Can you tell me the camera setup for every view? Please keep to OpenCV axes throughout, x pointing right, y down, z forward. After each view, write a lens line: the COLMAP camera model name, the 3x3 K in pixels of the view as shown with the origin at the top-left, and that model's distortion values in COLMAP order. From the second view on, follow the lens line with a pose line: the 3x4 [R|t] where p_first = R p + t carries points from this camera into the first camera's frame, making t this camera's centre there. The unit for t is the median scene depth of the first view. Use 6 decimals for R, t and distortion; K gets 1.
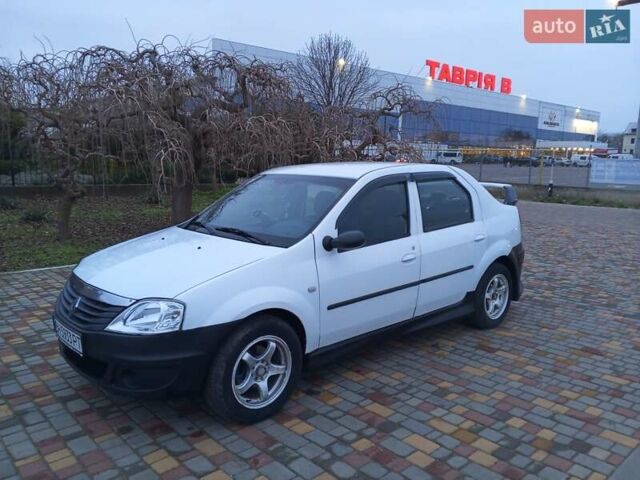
lens RADIAL K [[503.0, 0, 331.0], [0, 503.0, 239.4], [0, 0, 1]] dist [0.001970, -0.003040]
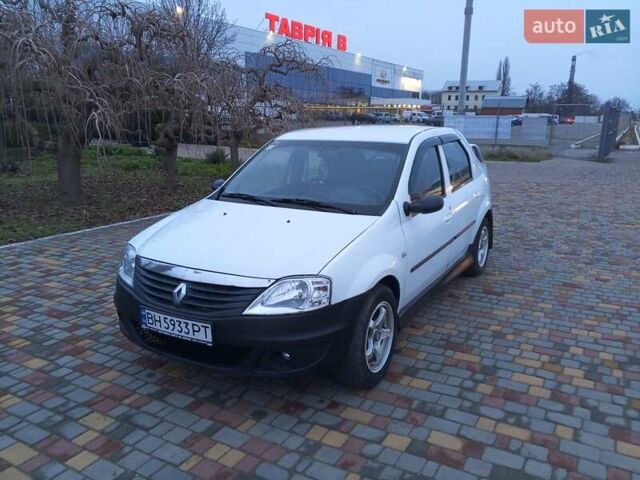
lens RADIAL K [[503.9, 0, 320.0], [0, 503.9, 240.0], [0, 0, 1]] dist [0.018761, -0.041844]
pose [[0.954310, -0.076452, 0.288871, -0.408483], [0.052154, 0.994493, 0.090906, -0.025822], [-0.294230, -0.071687, 0.953042, 0.051587]]
